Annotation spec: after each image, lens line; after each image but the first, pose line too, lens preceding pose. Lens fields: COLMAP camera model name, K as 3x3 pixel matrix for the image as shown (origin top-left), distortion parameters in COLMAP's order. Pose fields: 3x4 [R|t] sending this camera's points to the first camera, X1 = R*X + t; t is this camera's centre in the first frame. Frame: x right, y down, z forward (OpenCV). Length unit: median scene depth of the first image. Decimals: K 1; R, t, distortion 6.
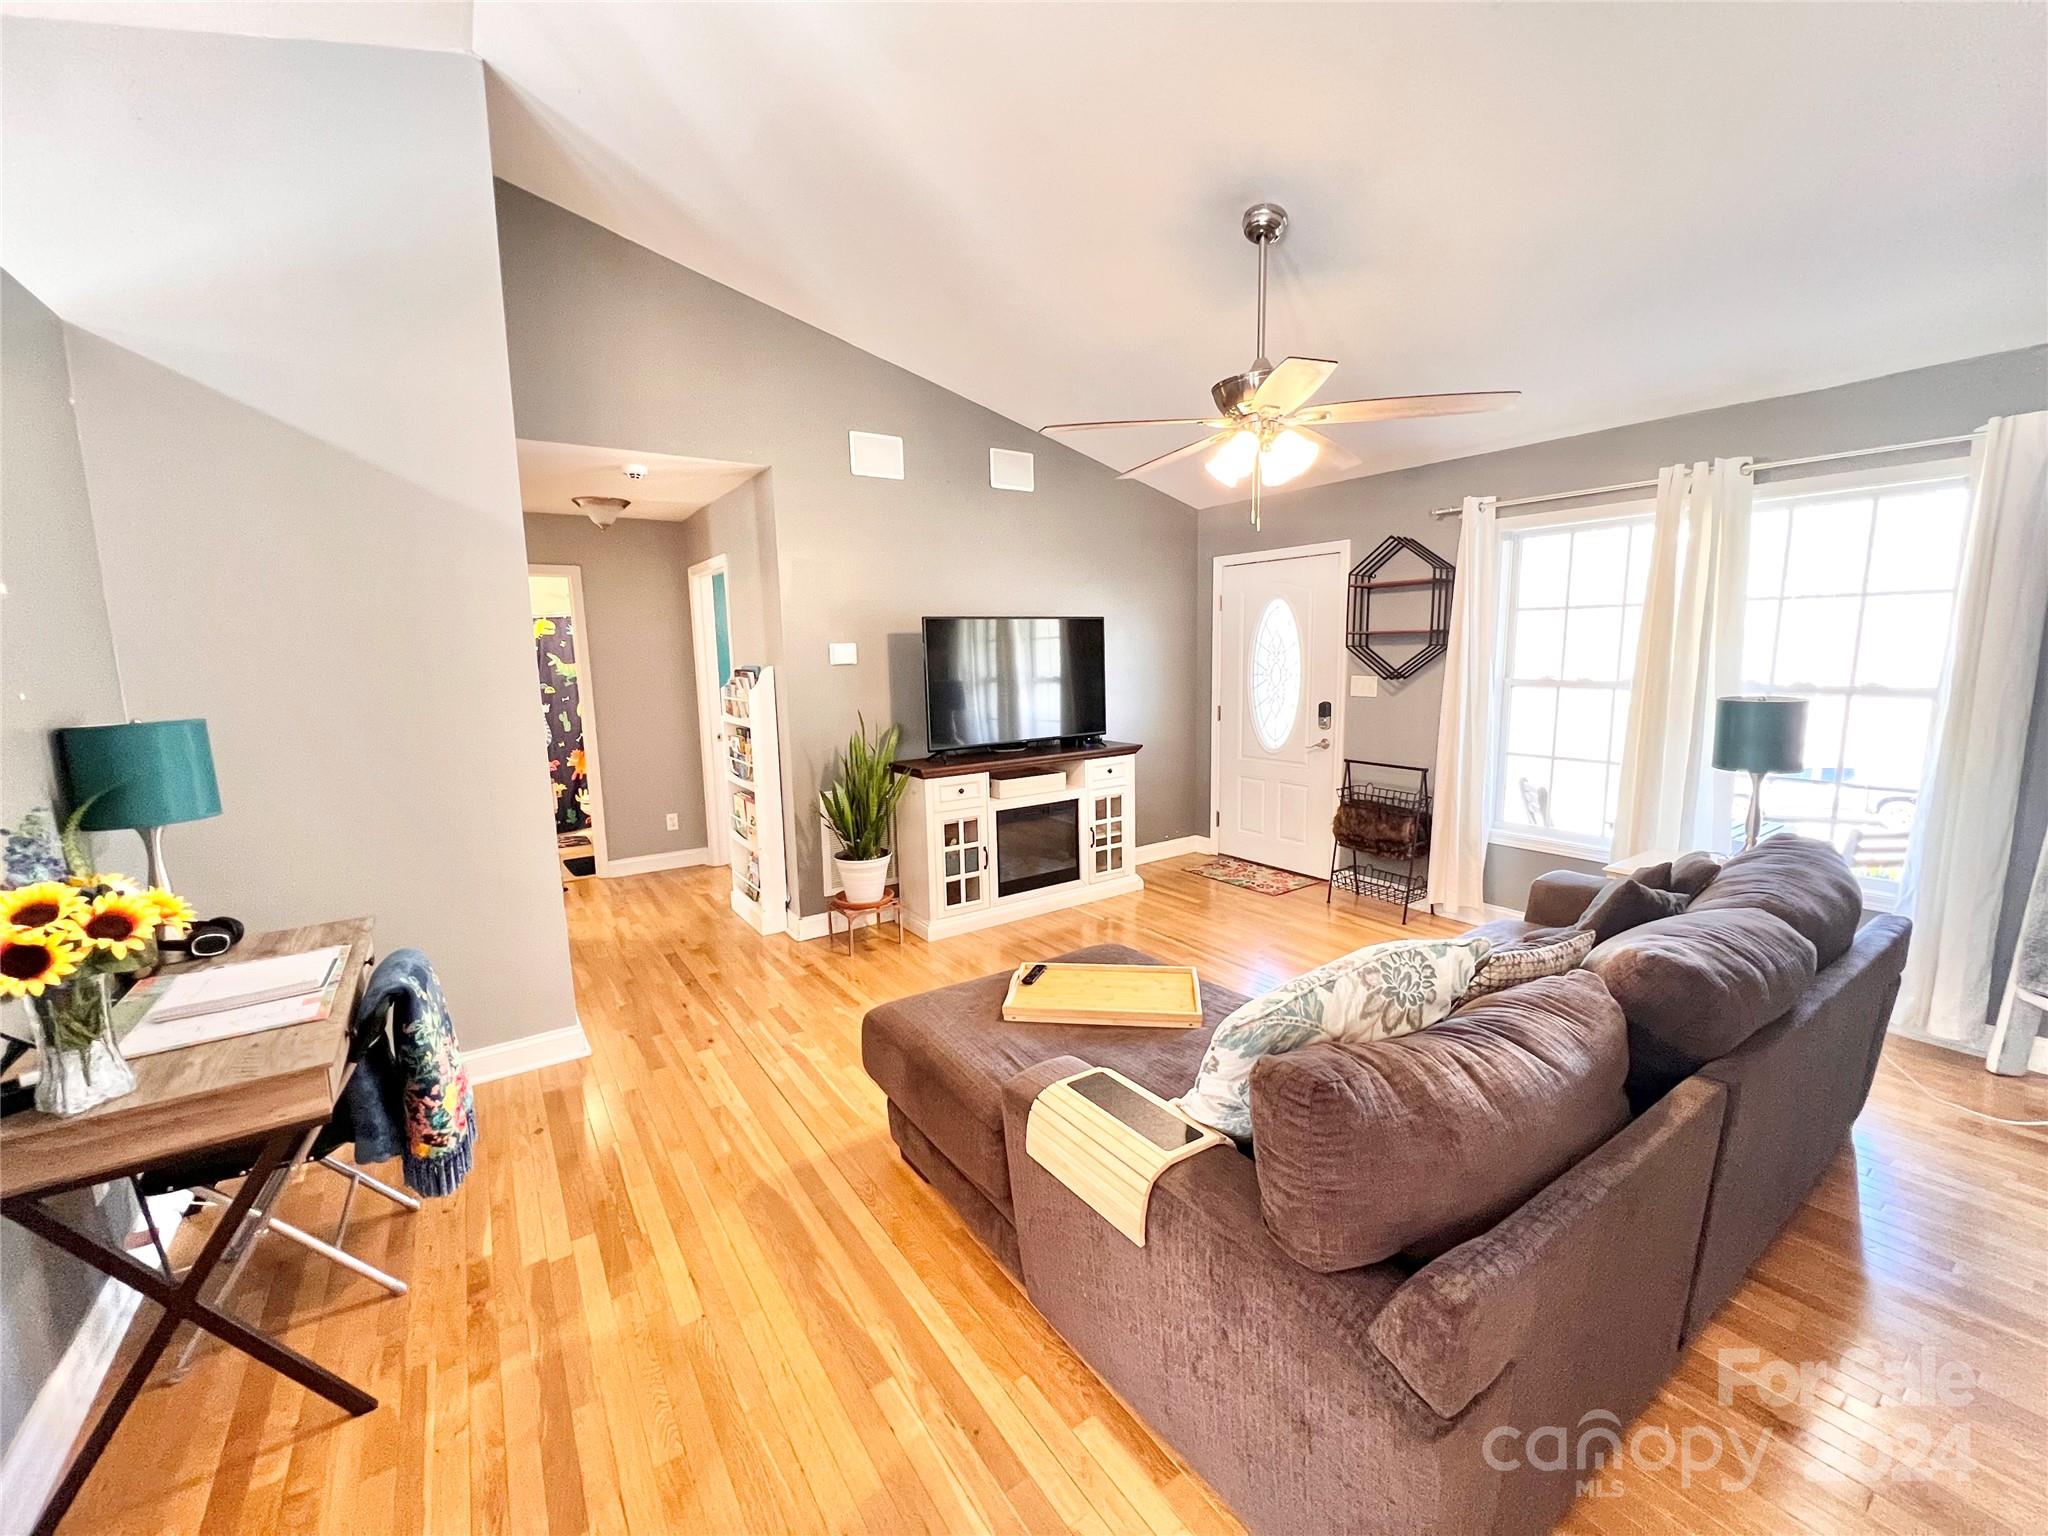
lens RADIAL K [[823.0, 0, 1023.4], [0, 823.0, 763.9], [0, 0, 1]] dist [-0.001578, -0.000252]
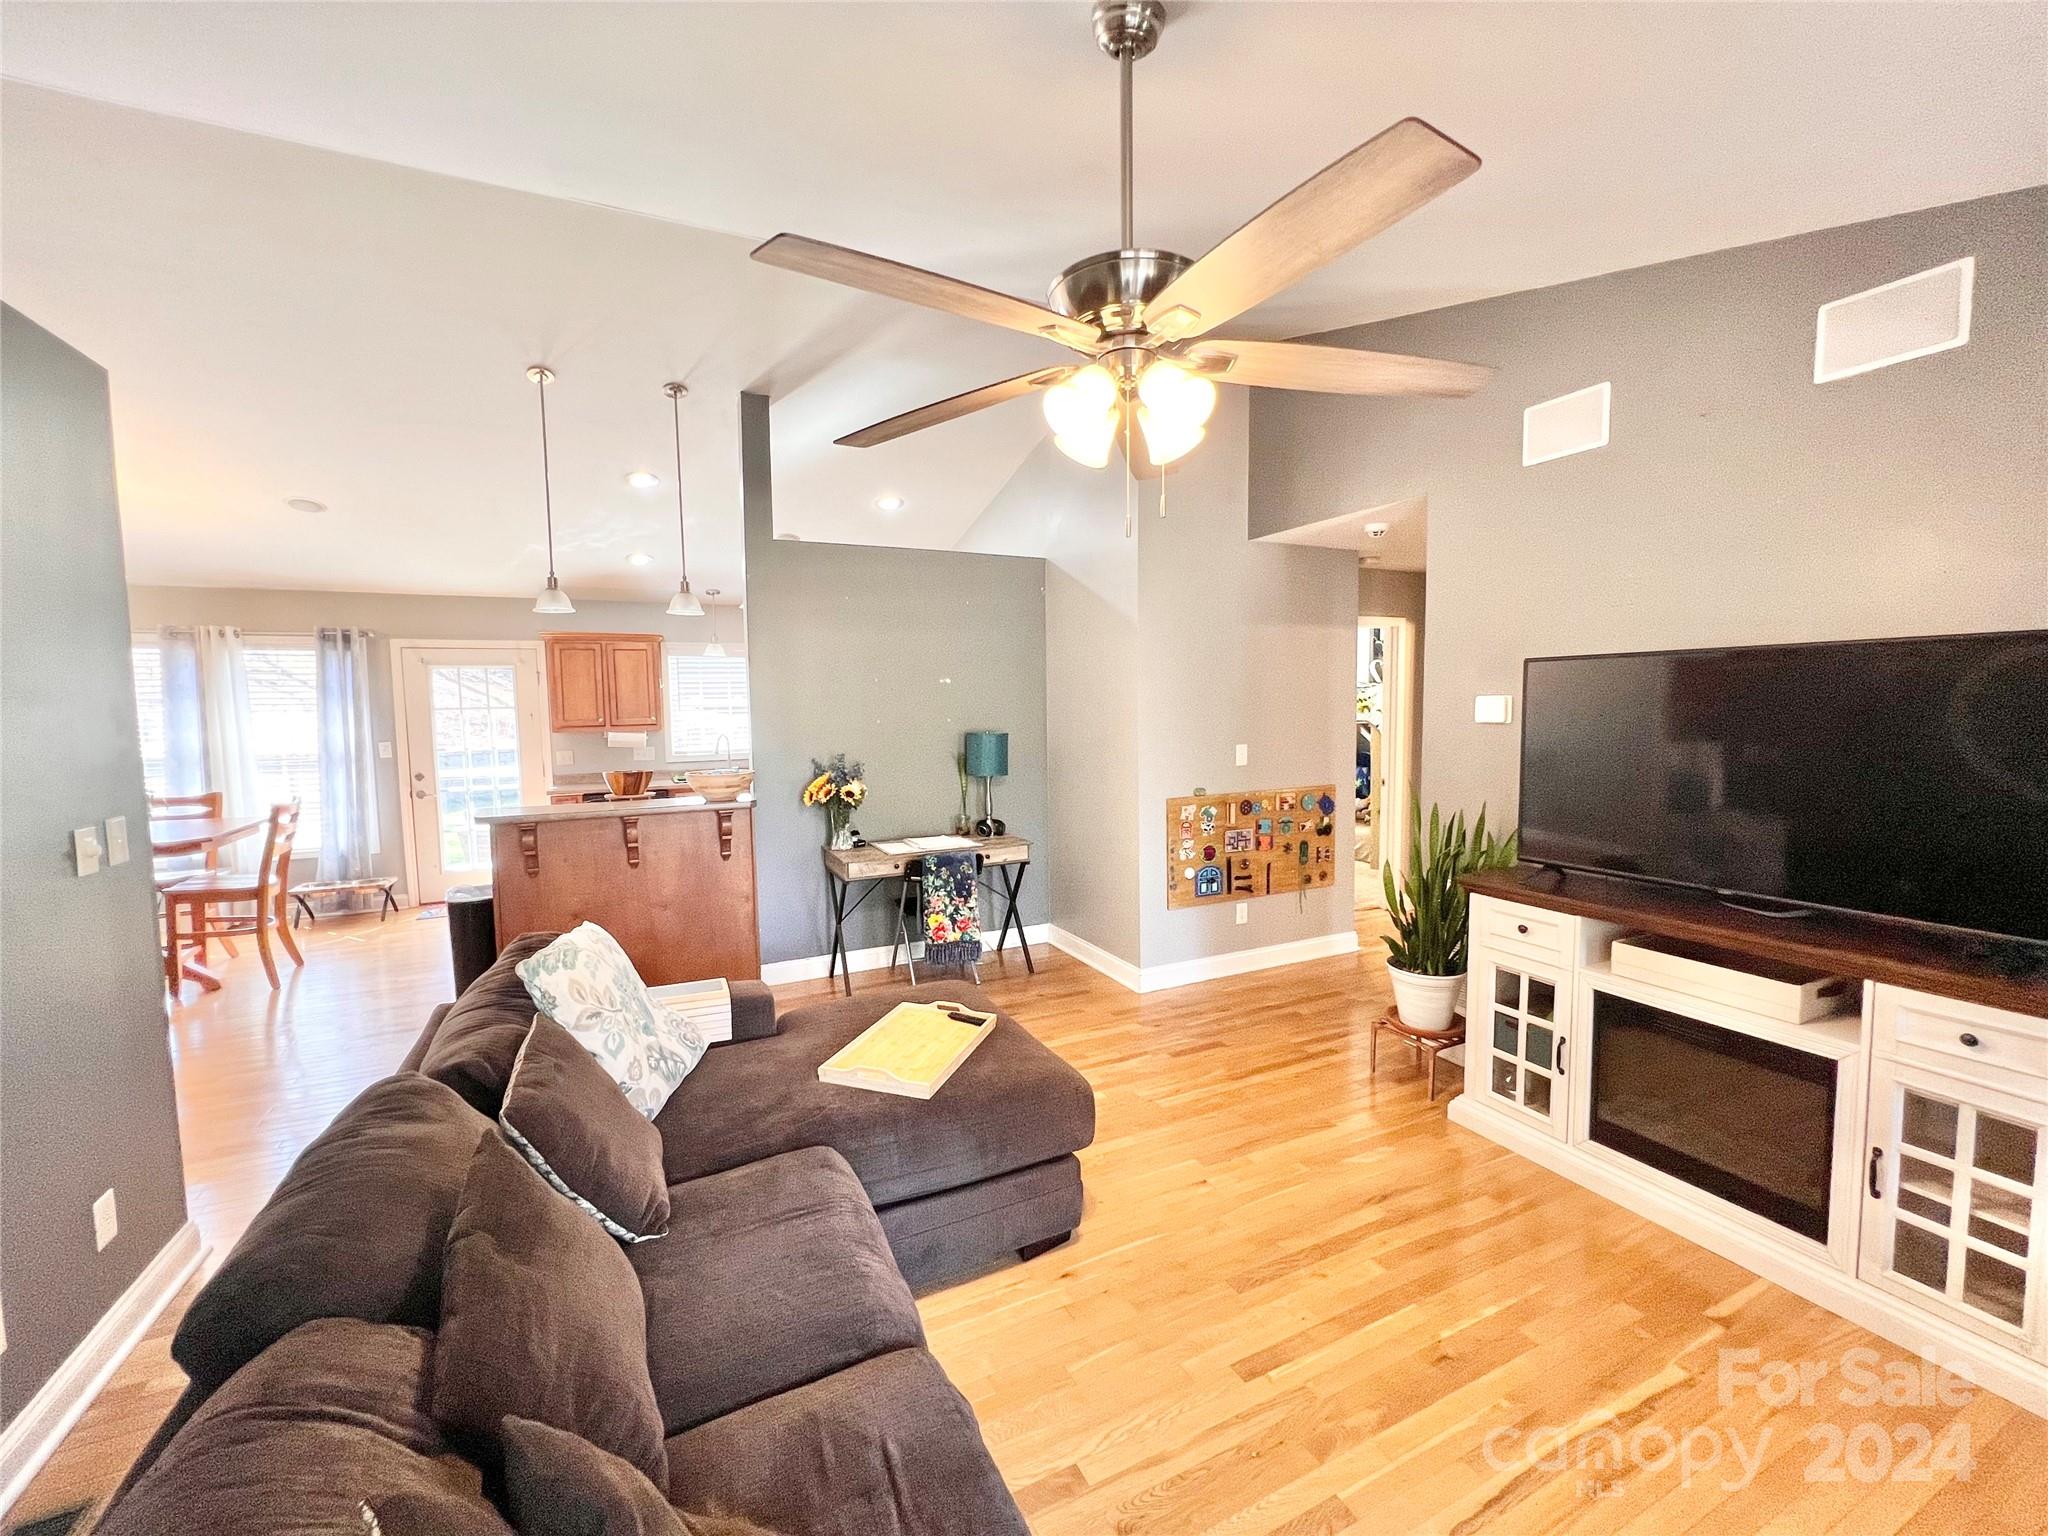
lens RADIAL K [[823.0, 0, 1026.0], [0, 823.0, 768.9], [0, 0, 1]] dist [-0.001578, -0.000252]
pose [[-0.162337, 0.102651, -0.981381, 0.579704], [-0.119527, 0.985205, 0.122823, -0.117965], [0.979469, 0.137240, -0.147666, 0.673185]]
